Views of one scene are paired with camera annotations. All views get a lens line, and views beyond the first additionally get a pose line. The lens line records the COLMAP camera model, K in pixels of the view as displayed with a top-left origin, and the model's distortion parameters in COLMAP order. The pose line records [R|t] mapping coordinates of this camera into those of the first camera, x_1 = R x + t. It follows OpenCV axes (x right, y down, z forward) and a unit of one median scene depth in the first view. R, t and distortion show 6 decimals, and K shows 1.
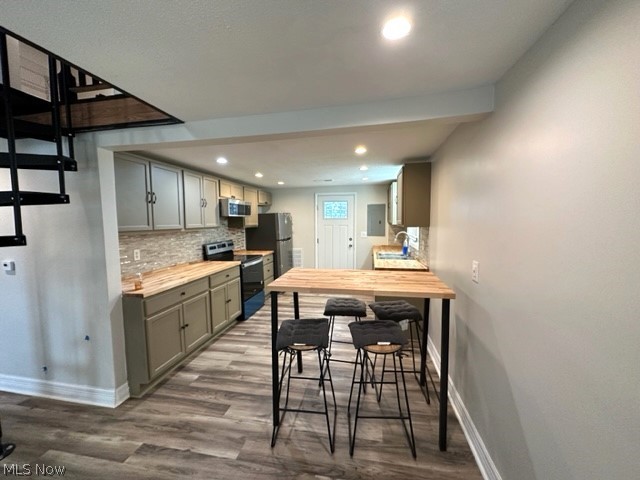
lens RADIAL K [[255.2, 0, 320.0], [0, 255.2, 240.0], [0, 0, 1]] dist [0.000118, 0.000256]
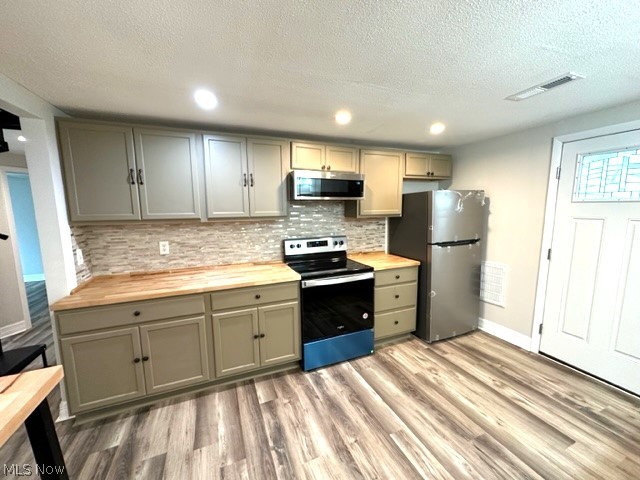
lens RADIAL K [[250.5, 0, 317.2], [0, 250.5, 240.7], [0, 0, 1]] dist [-0.001171, -0.000131]
pose [[0.545832, 0.113254, -0.830206, 0.296350], [-0.059050, 0.993559, 0.096715, -0.088730], [0.835811, -0.003767, 0.549004, 1.144771]]
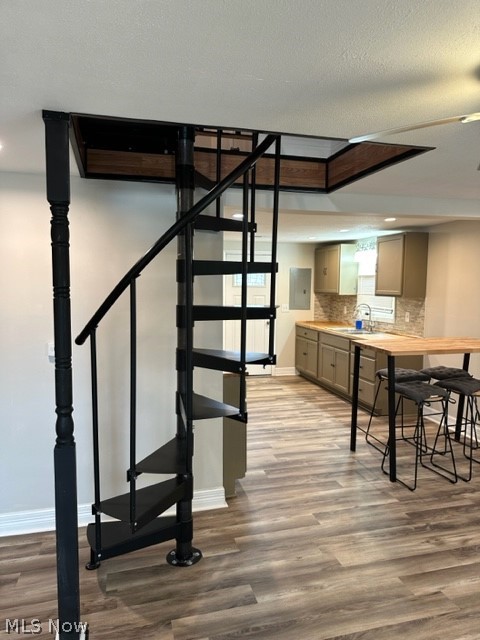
lens RADIAL K [[447.7, 0, 240.0], [0, 447.7, 320.0], [0, 0, 1]] dist [0.002804, -0.000134]
pose [[0.899556, -0.016065, 0.436510, -1.275513], [0.016611, 0.999859, 0.002566, 0.023391], [-0.436489, 0.004943, 0.899696, -0.341836]]
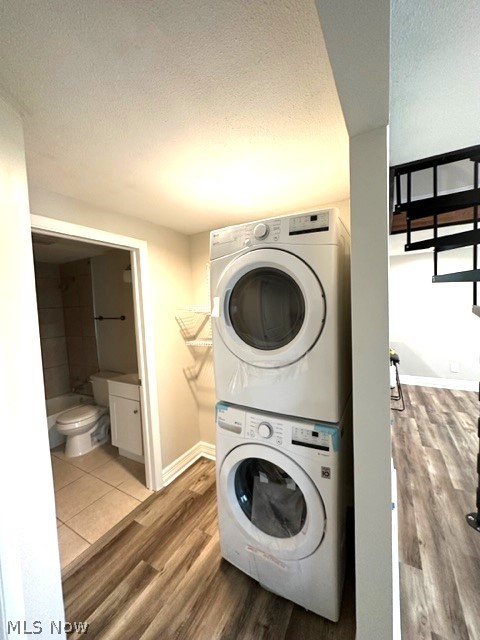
lens RADIAL K [[255.2, 0, 240.0], [0, 255.2, 320.0], [0, 0, 1]] dist [0.000118, 0.000256]
pose [[0.316918, -0.058817, 0.946627, -1.804357], [0.101257, 0.994469, 0.027890, -0.065063], [-0.943032, 0.087014, 0.321121, 1.099127]]
